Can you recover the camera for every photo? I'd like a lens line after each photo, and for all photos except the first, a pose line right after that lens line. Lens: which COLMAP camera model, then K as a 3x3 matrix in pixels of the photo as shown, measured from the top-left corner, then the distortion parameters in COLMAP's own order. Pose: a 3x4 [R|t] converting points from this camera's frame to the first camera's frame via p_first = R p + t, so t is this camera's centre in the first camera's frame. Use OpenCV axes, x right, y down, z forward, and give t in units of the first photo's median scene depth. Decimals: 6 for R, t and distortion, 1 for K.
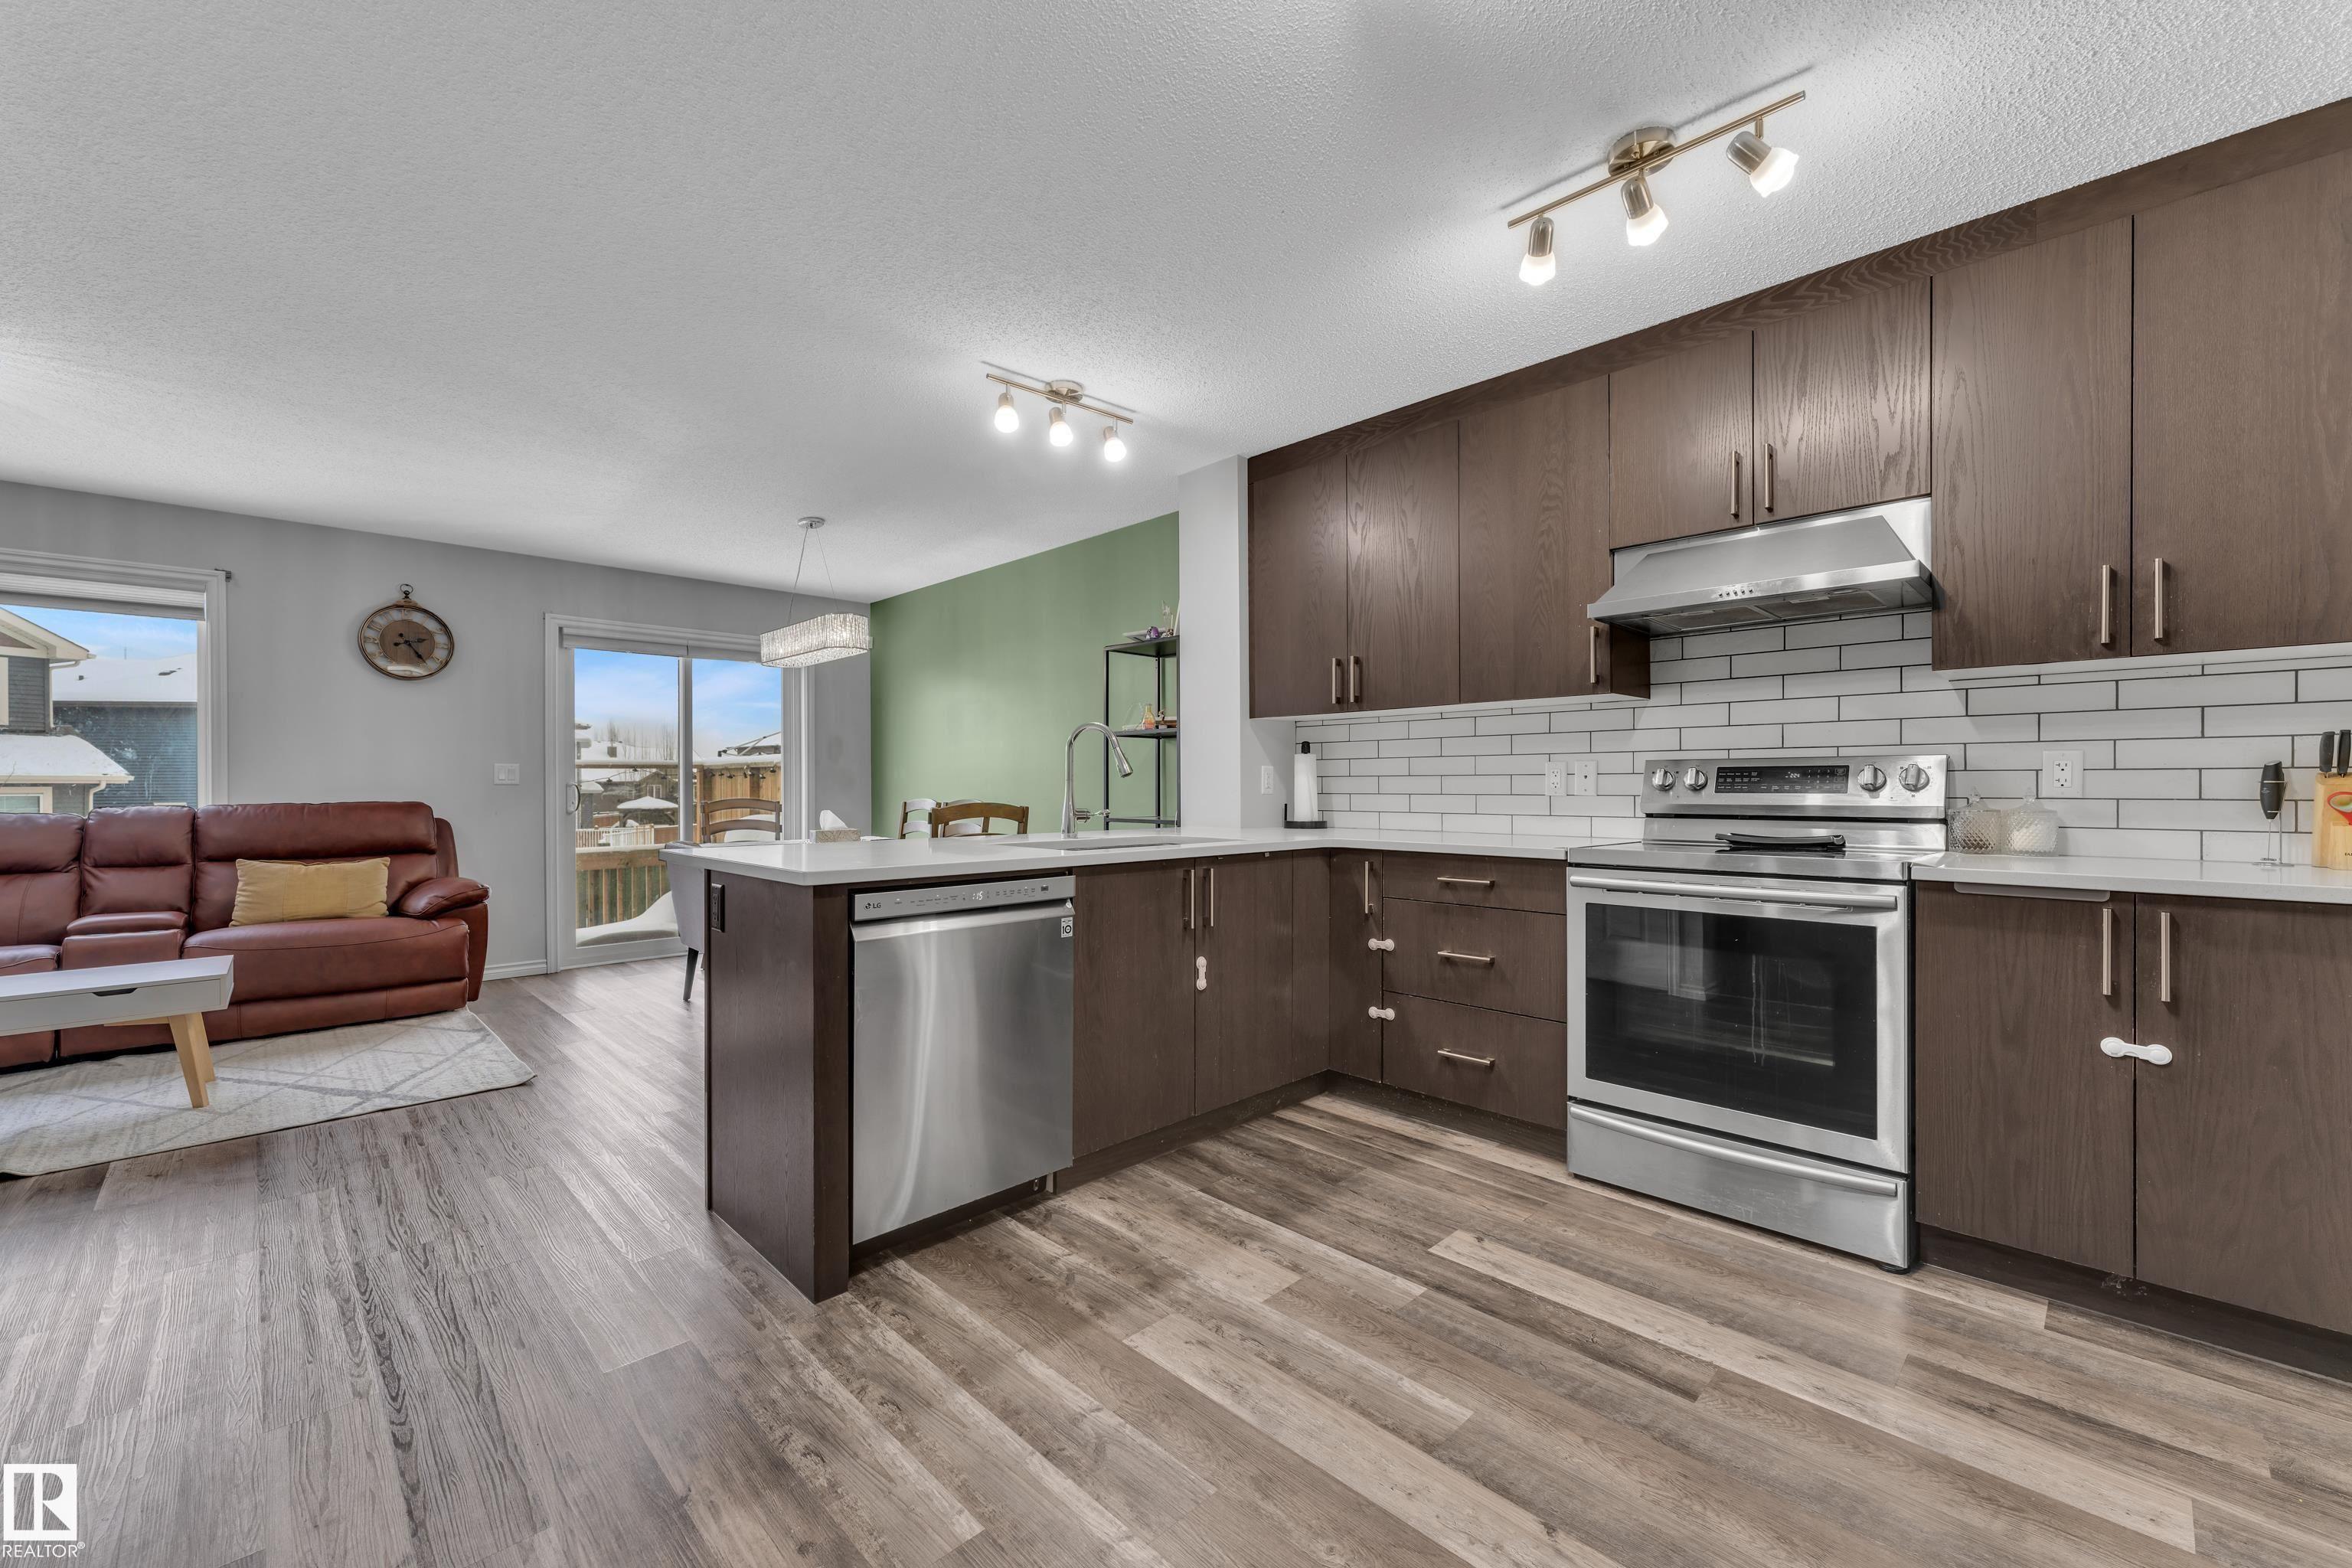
lens RADIAL K [[945.7, 0, 1171.8], [0, 945.7, 783.5], [0, 0, 1]] dist [0.001603, -0.000276]
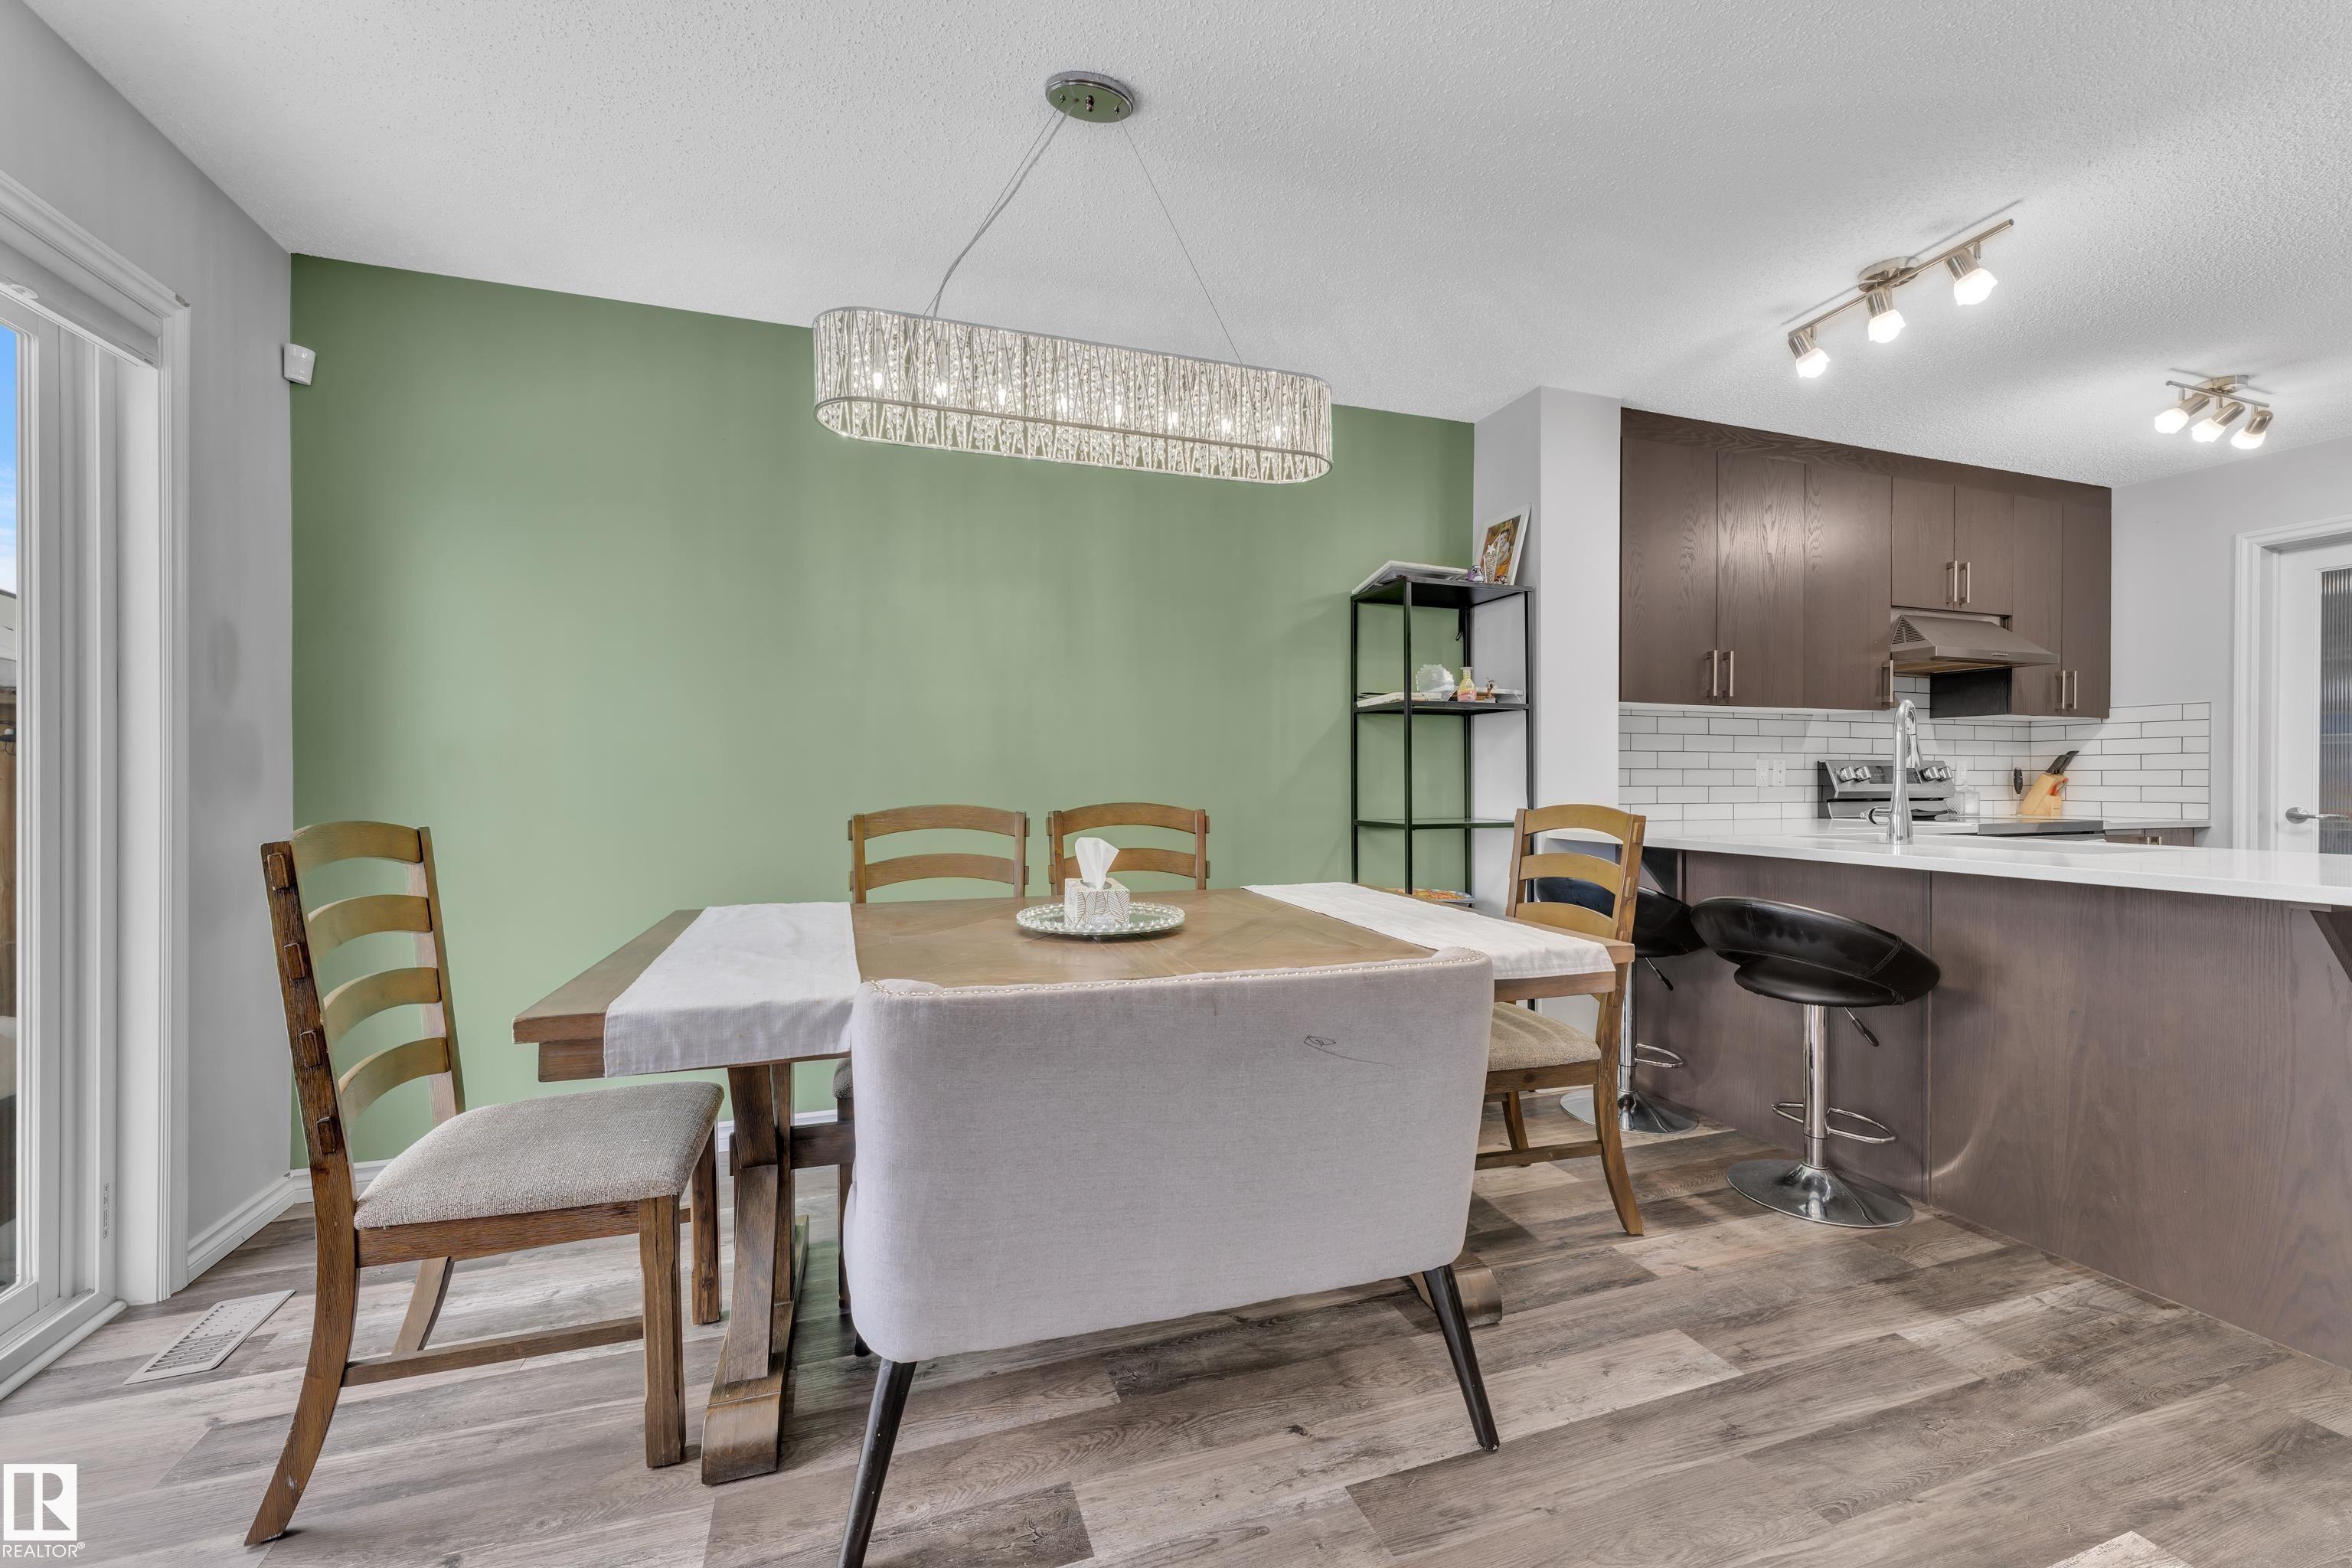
lens RADIAL K [[945.7, 0, 1174.4], [0, 945.7, 782.9], [0, 0, 1]] dist [0.001603, -0.000276]
pose [[0.423365, -0.004255, 0.905949, -1.055386], [-0.003812, 0.999972, 0.006478, 0.003134], [-0.905951, -0.006196, 0.423337, 1.180072]]
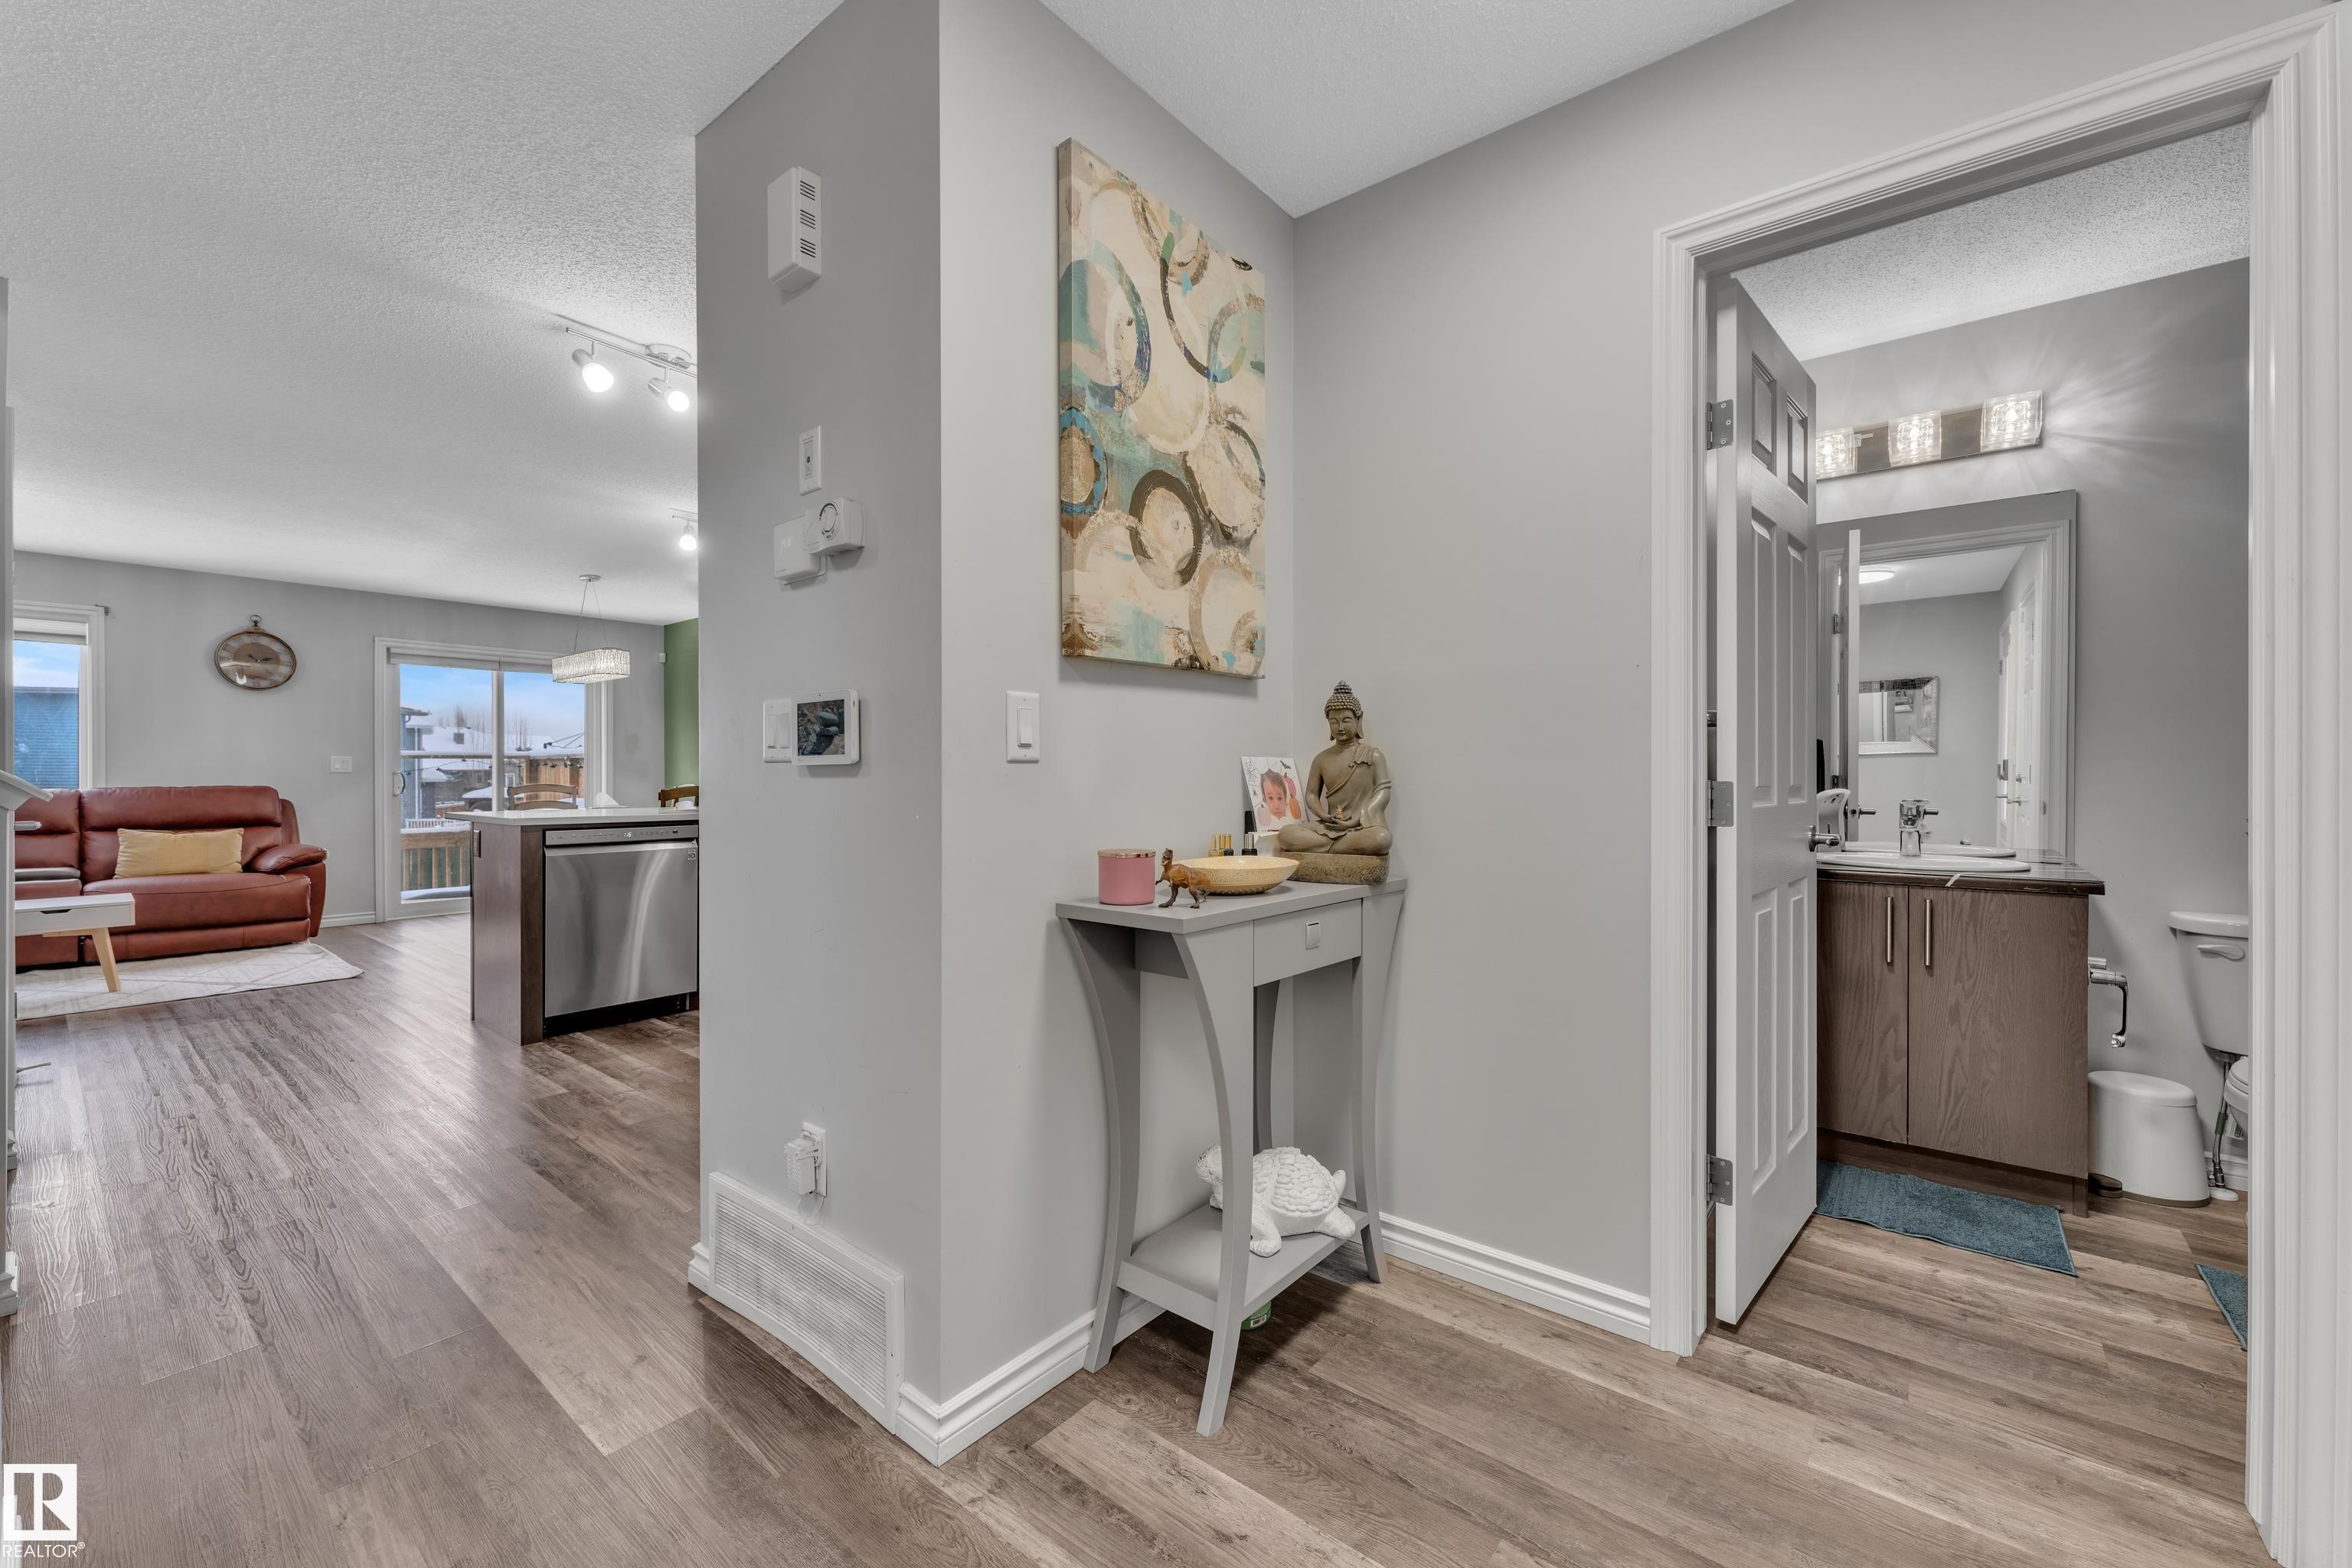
lens RADIAL K [[945.7, 0, 1172.8], [0, 945.7, 776.8], [0, 0, 1]] dist [0.001603, -0.000276]
pose [[0.993905, 0.001914, 0.110219, 0.434088], [-0.002311, 0.999991, 0.003480, -0.000252], [-0.110212, -0.003713, 0.993901, -0.628533]]
